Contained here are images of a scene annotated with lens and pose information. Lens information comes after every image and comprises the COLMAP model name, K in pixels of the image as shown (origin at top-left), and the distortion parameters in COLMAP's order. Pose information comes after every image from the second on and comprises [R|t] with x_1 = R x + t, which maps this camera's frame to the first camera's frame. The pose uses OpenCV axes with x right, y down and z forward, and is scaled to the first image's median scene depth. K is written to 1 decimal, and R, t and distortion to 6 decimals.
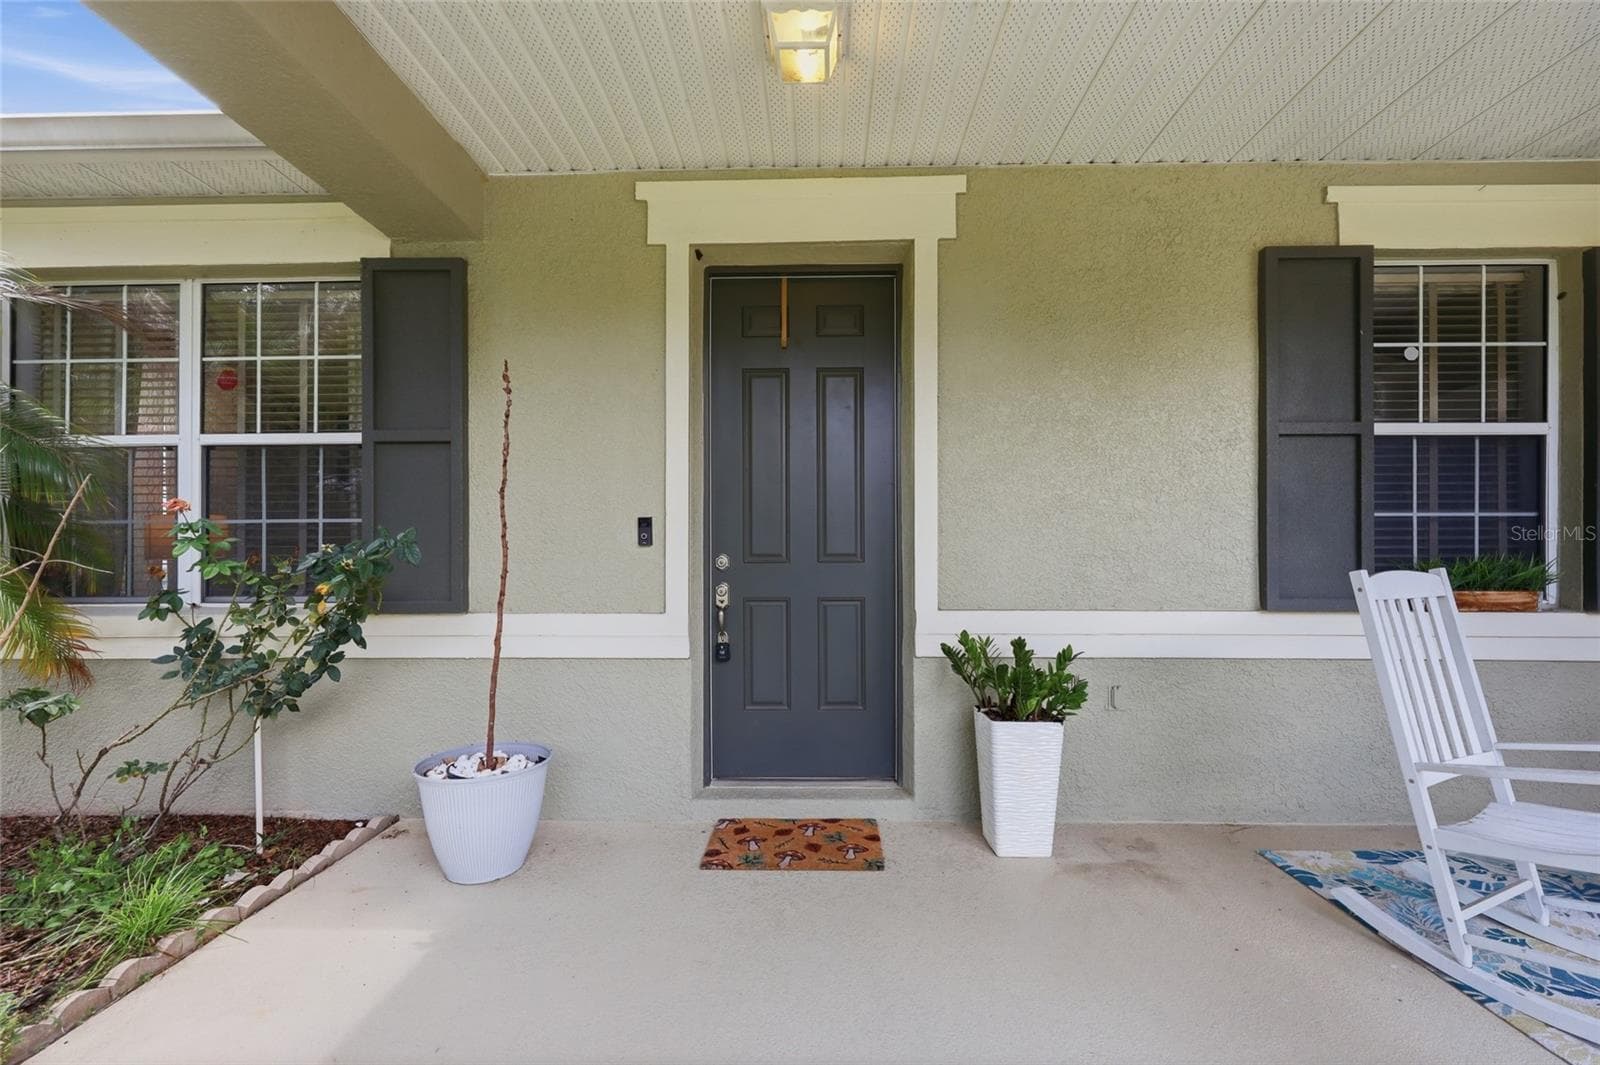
lens RADIAL K [[728.8, 0, 800.8], [0, 728.8, 576.0], [0, 0, 1]] dist [-0.000505, -0.000081]
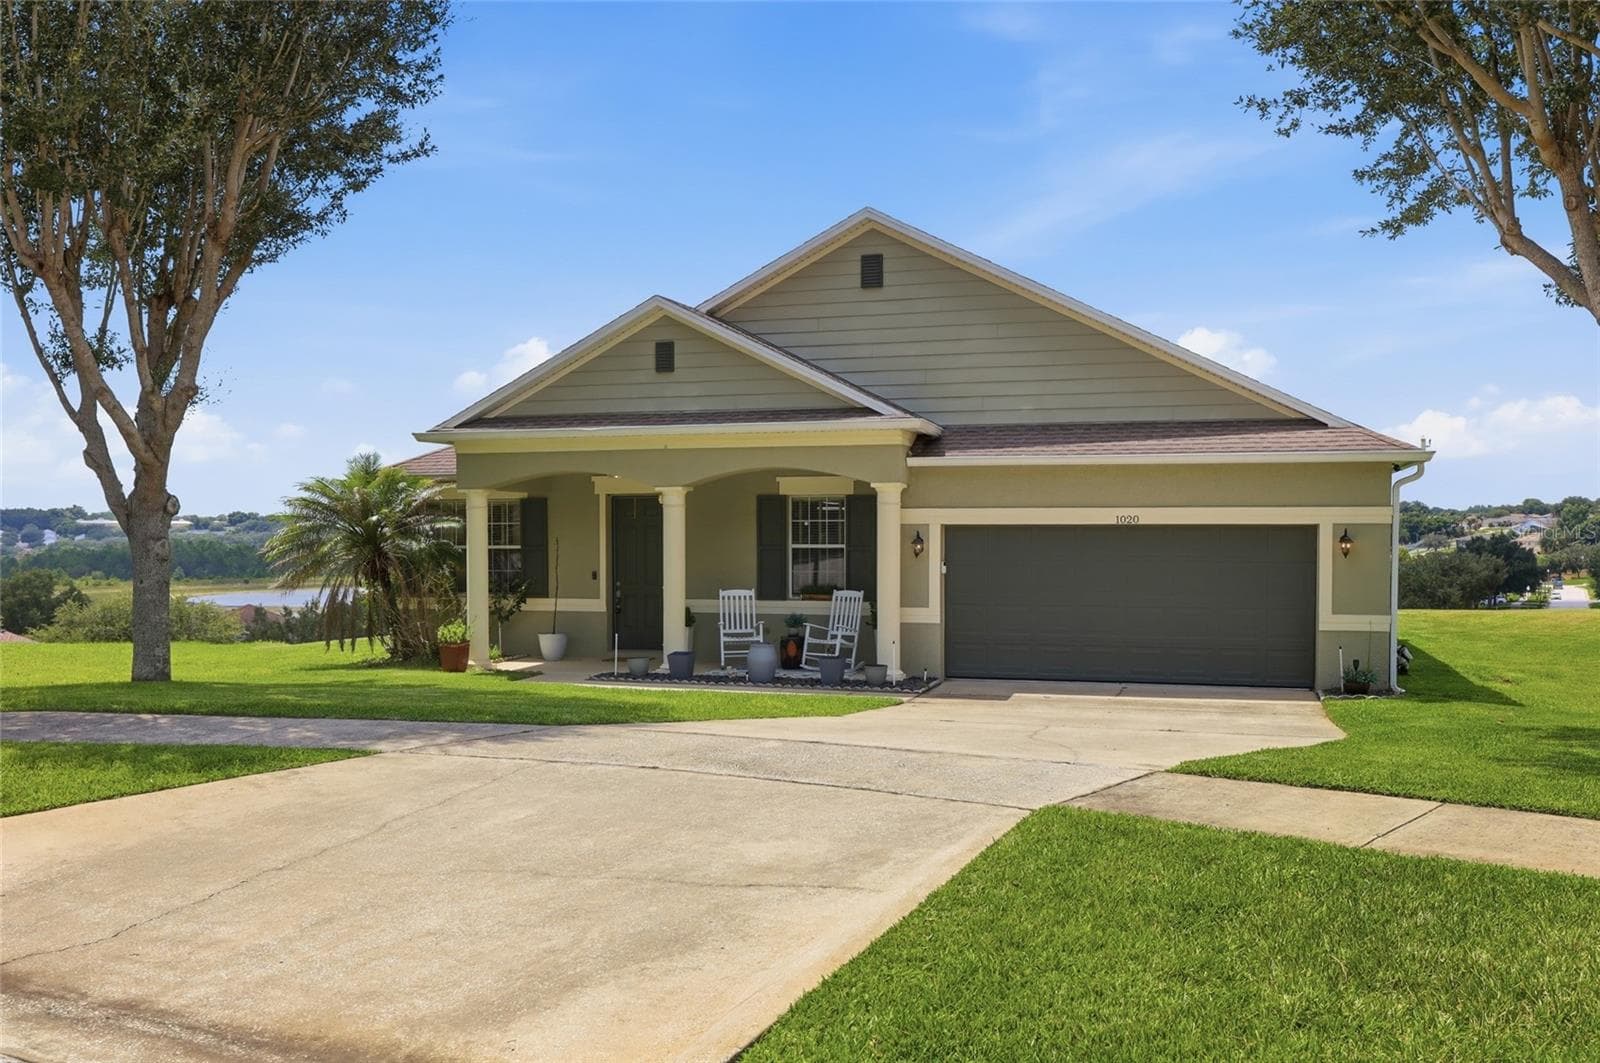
lens RADIAL K [[1395.2, 0, 815.1], [0, 1395.2, 603.6], [0, 0, 1]] dist [-0.006594, -0.010834]
pose [[0.966371, 0.011112, -0.256913, 2.557914], [-0.000714, 0.999178, 0.040529, -0.200194], [0.257152, -0.038983, 0.965584, -5.250067]]
